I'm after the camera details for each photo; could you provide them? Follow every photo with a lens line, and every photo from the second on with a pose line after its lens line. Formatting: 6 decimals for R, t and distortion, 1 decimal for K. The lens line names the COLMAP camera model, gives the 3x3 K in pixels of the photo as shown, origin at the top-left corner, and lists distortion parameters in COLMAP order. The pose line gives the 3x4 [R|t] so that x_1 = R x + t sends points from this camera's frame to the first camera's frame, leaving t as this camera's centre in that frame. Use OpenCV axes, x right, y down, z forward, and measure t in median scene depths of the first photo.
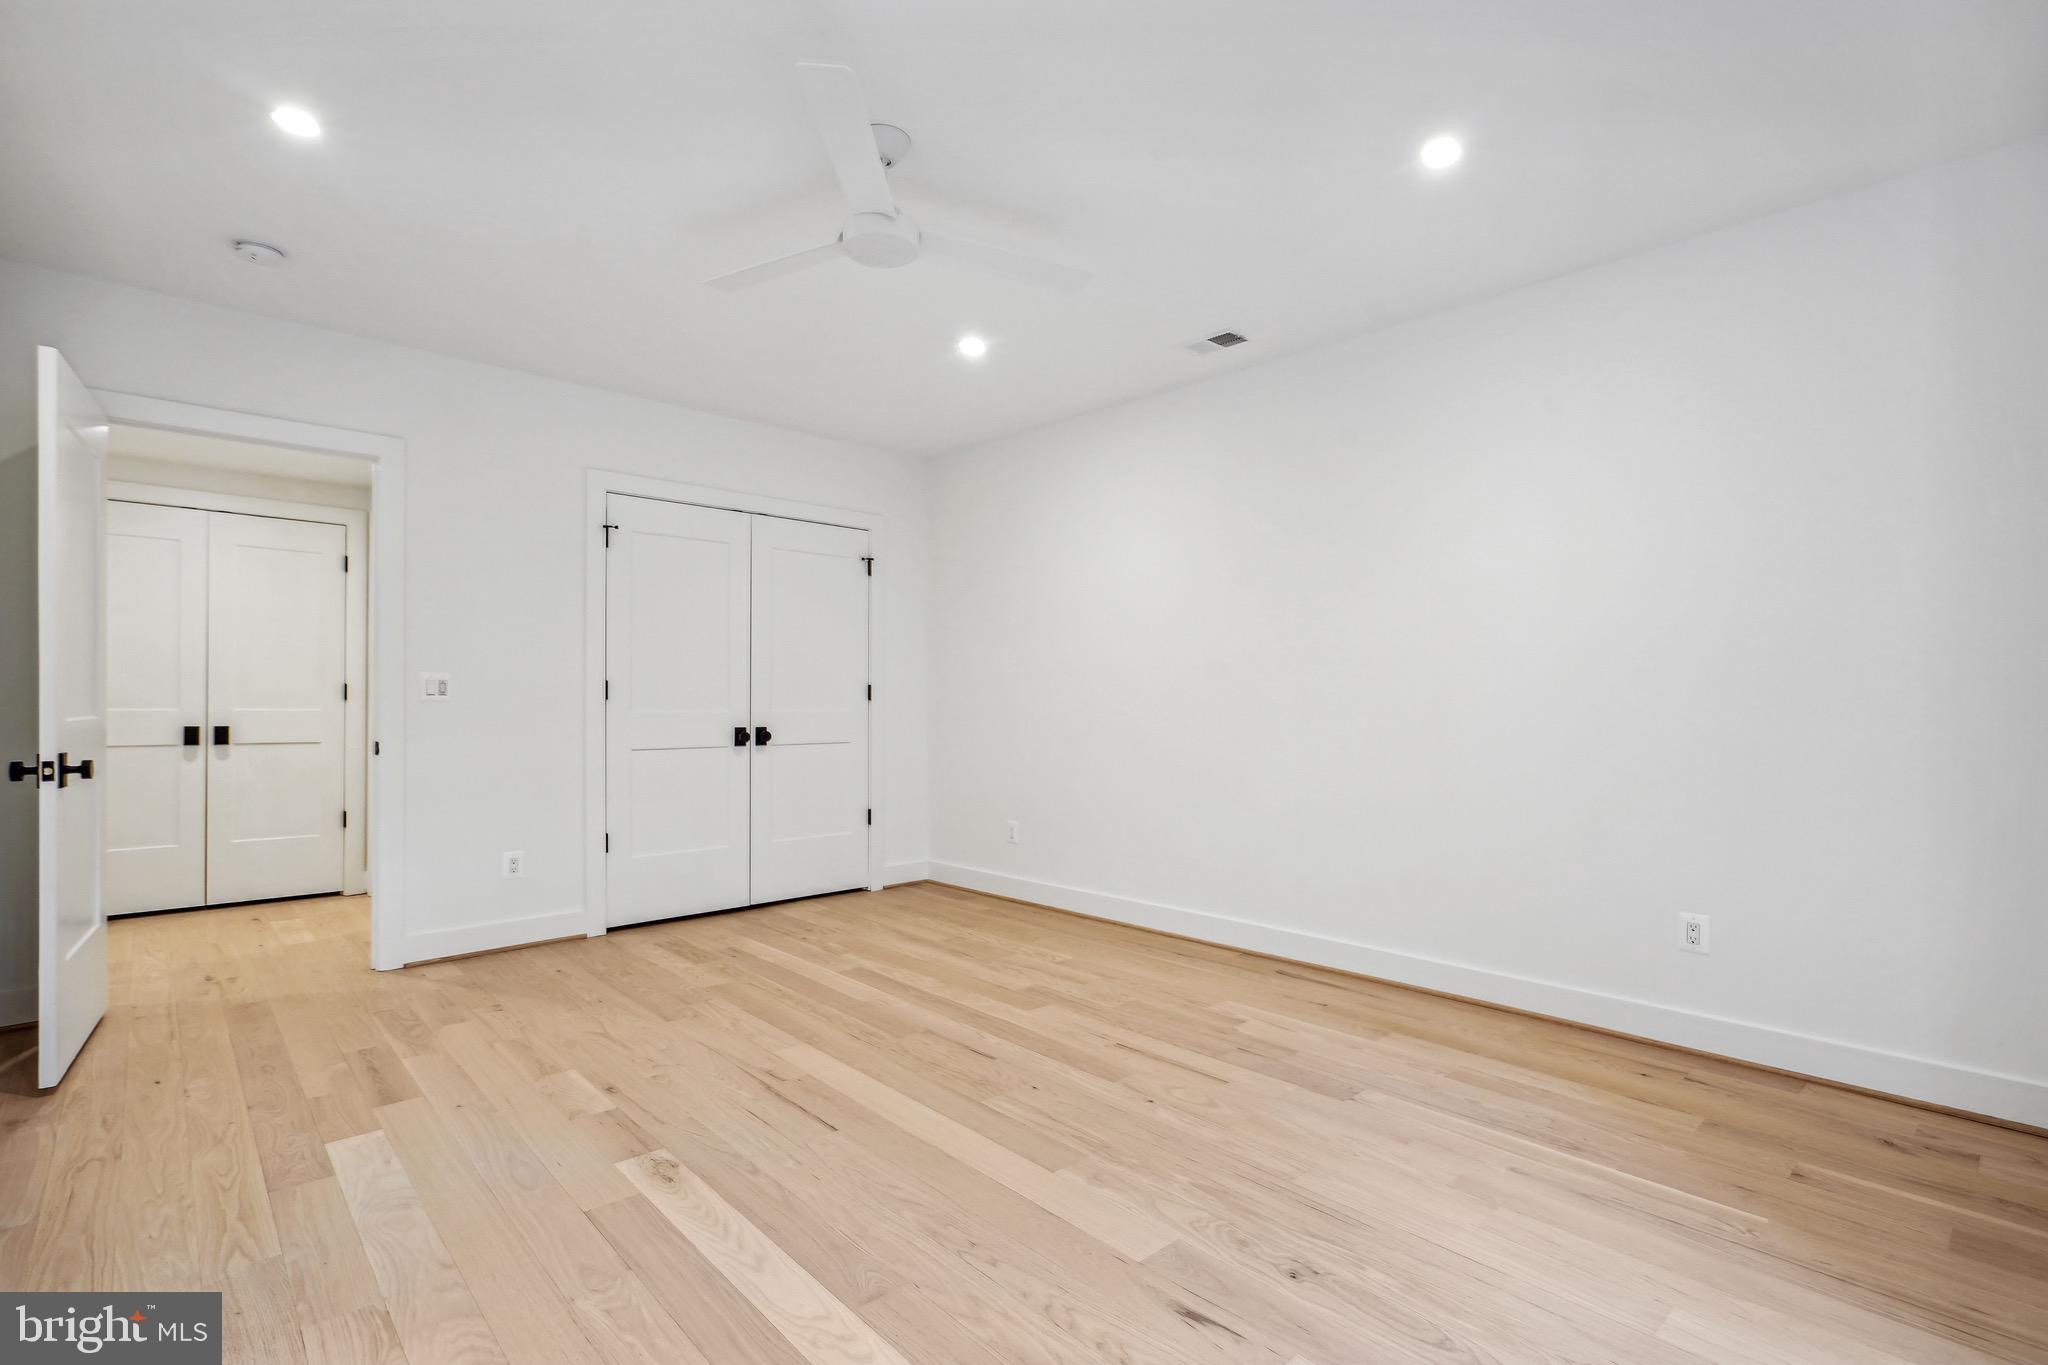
lens RADIAL K [[950.5, 0, 1048.7], [0, 950.5, 709.2], [0, 0, 1]] dist [-0.000226, 0.000059]
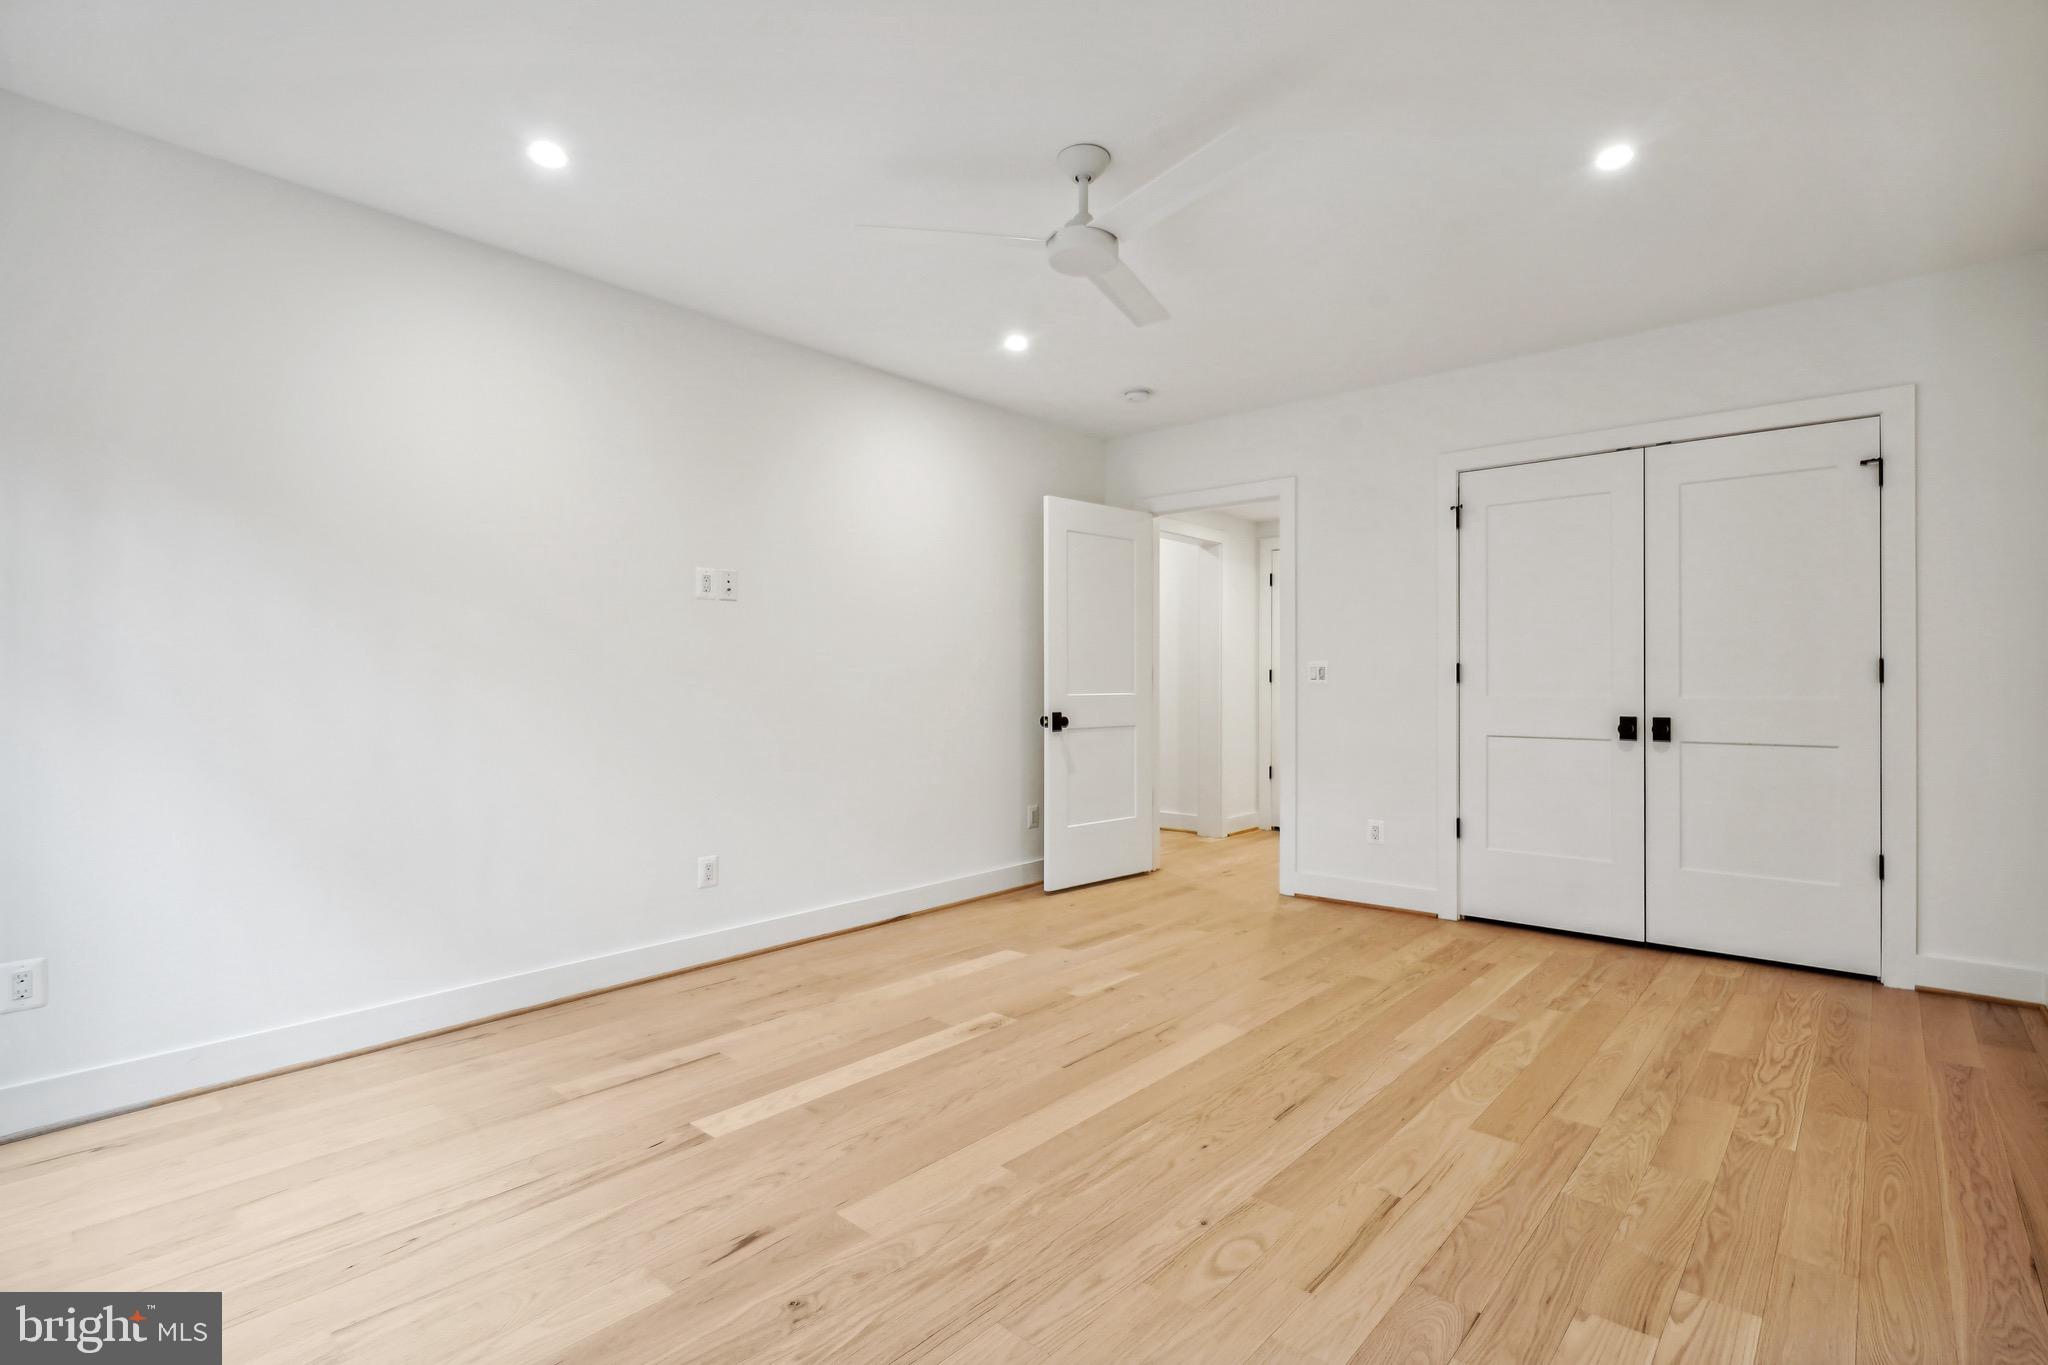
lens RADIAL K [[985.1, 0, 1038.3], [0, 985.1, 674.8], [0, 0, 1]] dist [0.003607, 0.000900]
pose [[0.090653, -0.010385, -0.995828, 0.695282], [-0.008020, 0.999906, -0.011158, -0.003921], [0.995850, 0.008998, 0.090561, 0.640851]]
